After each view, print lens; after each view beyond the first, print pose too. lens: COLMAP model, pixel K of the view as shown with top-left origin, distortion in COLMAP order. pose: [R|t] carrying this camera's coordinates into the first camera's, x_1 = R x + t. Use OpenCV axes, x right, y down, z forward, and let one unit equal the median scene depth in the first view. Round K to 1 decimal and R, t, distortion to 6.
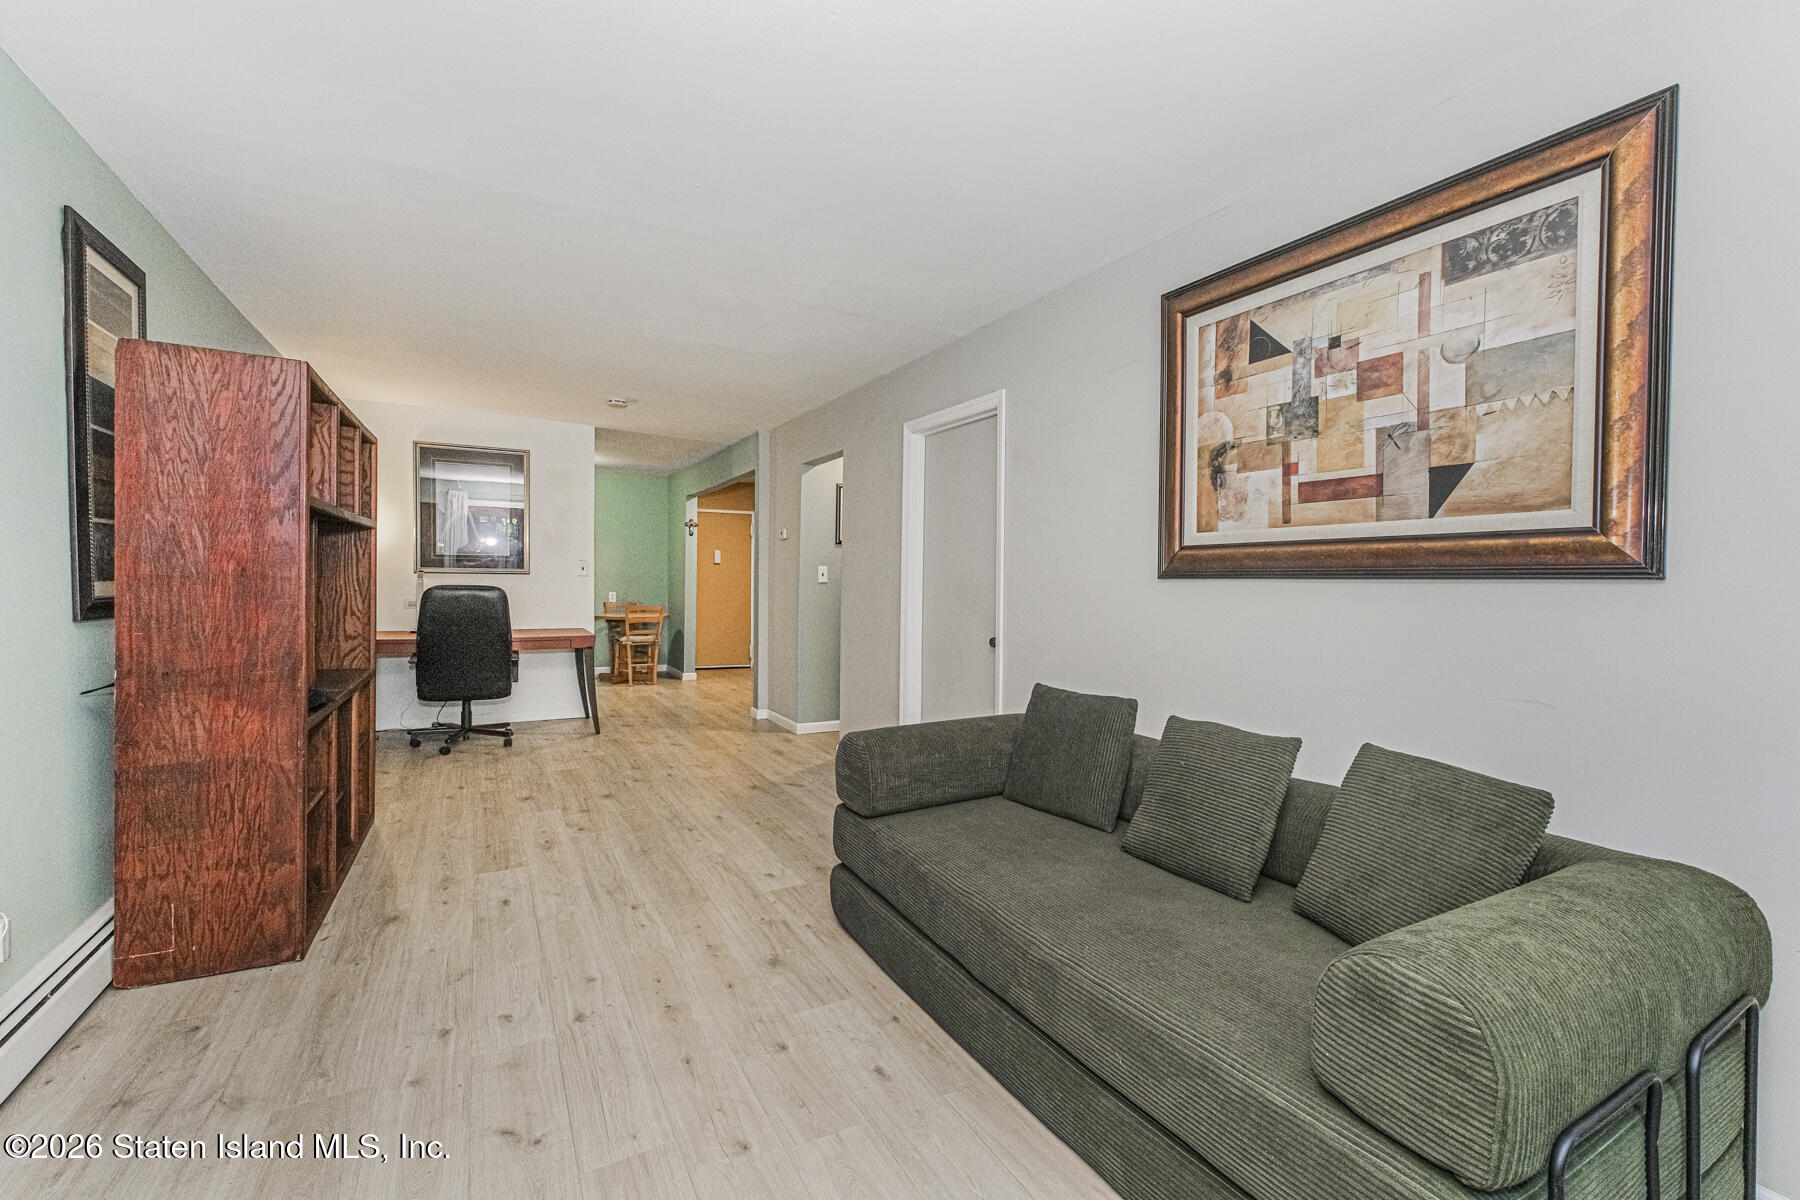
lens RADIAL K [[753.0, 0, 905.4], [0, 753.0, 585.6], [0, 0, 1]] dist [-0.007500, -0.000732]
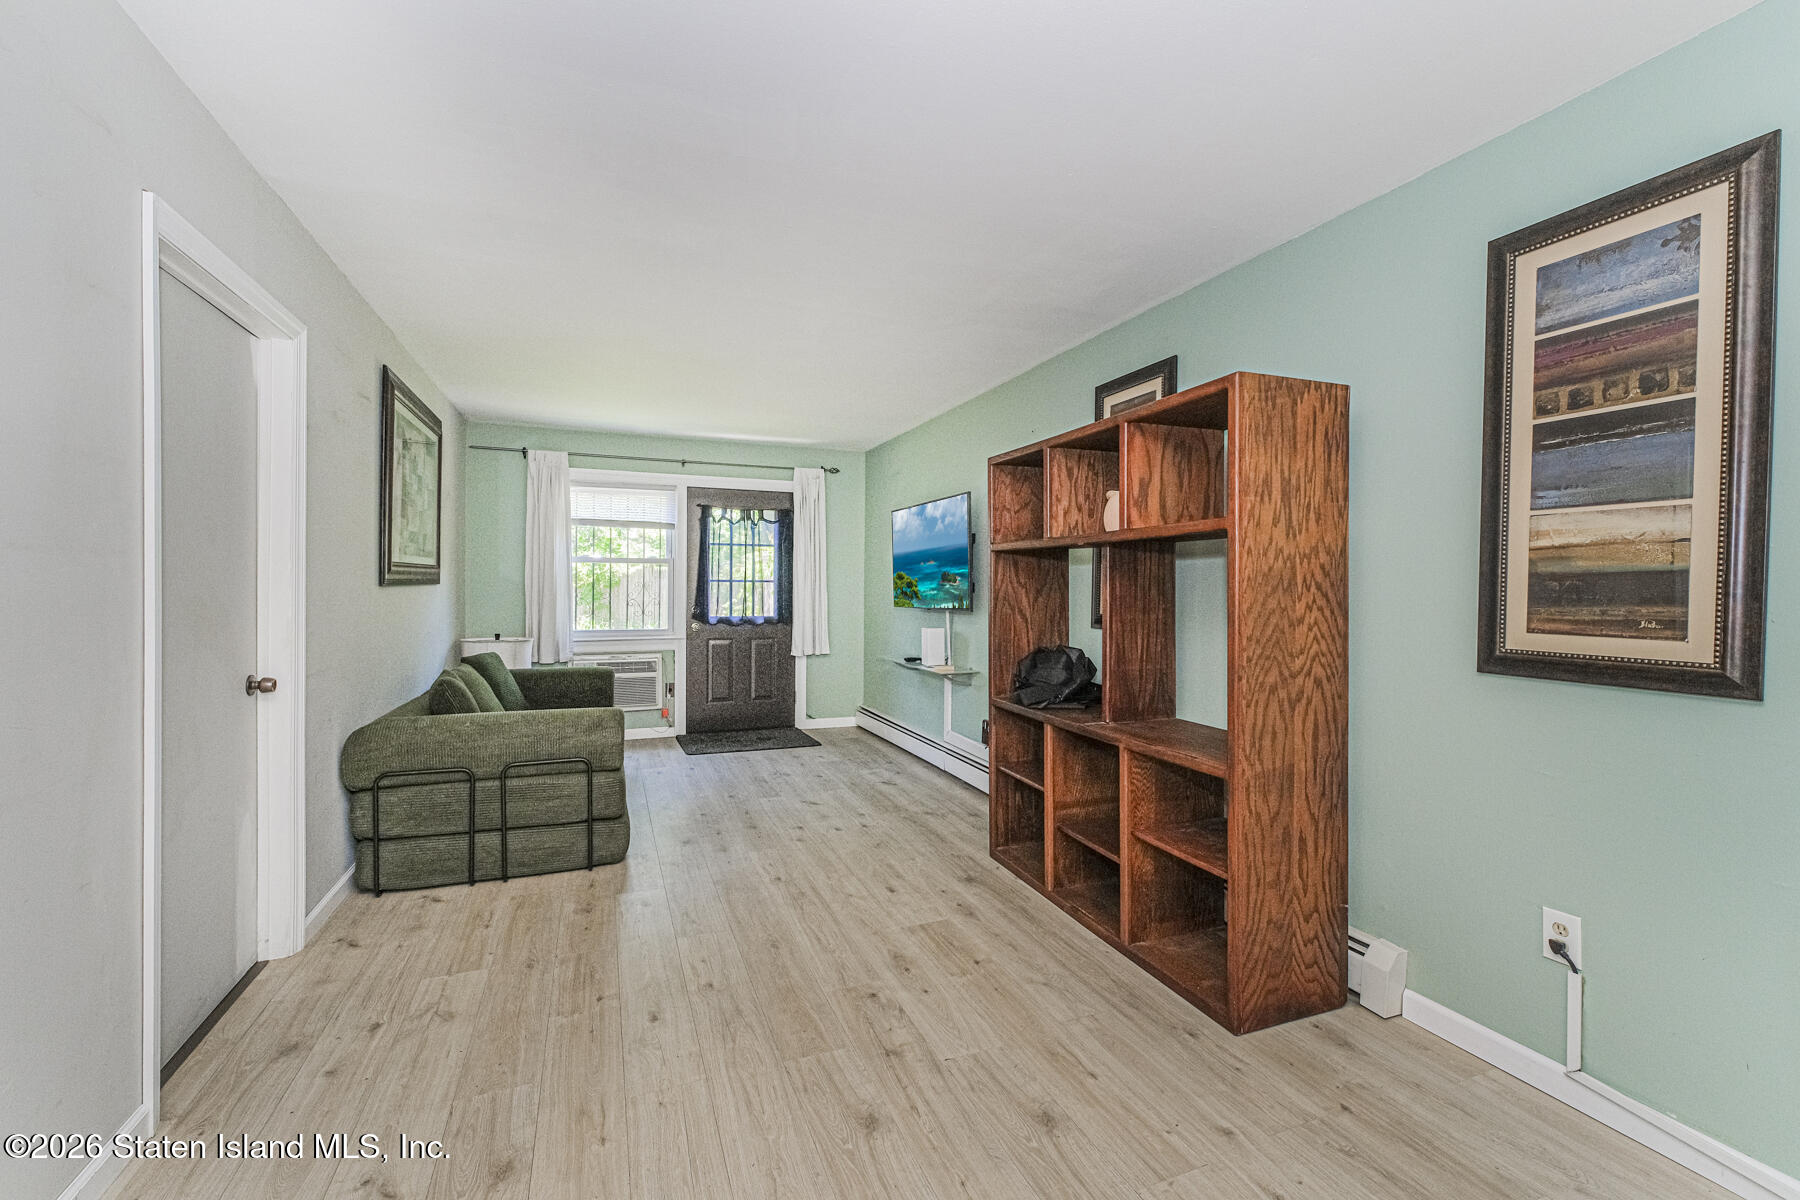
lens RADIAL K [[753.0, 0, 892.9], [0, 753.0, 595.2], [0, 0, 1]] dist [-0.007500, -0.000732]
pose [[-0.988919, -0.029342, 0.145525, -0.585763], [-0.025915, 0.999342, 0.025390, -0.037693], [-0.146175, 0.021338, -0.989029, 1.790875]]
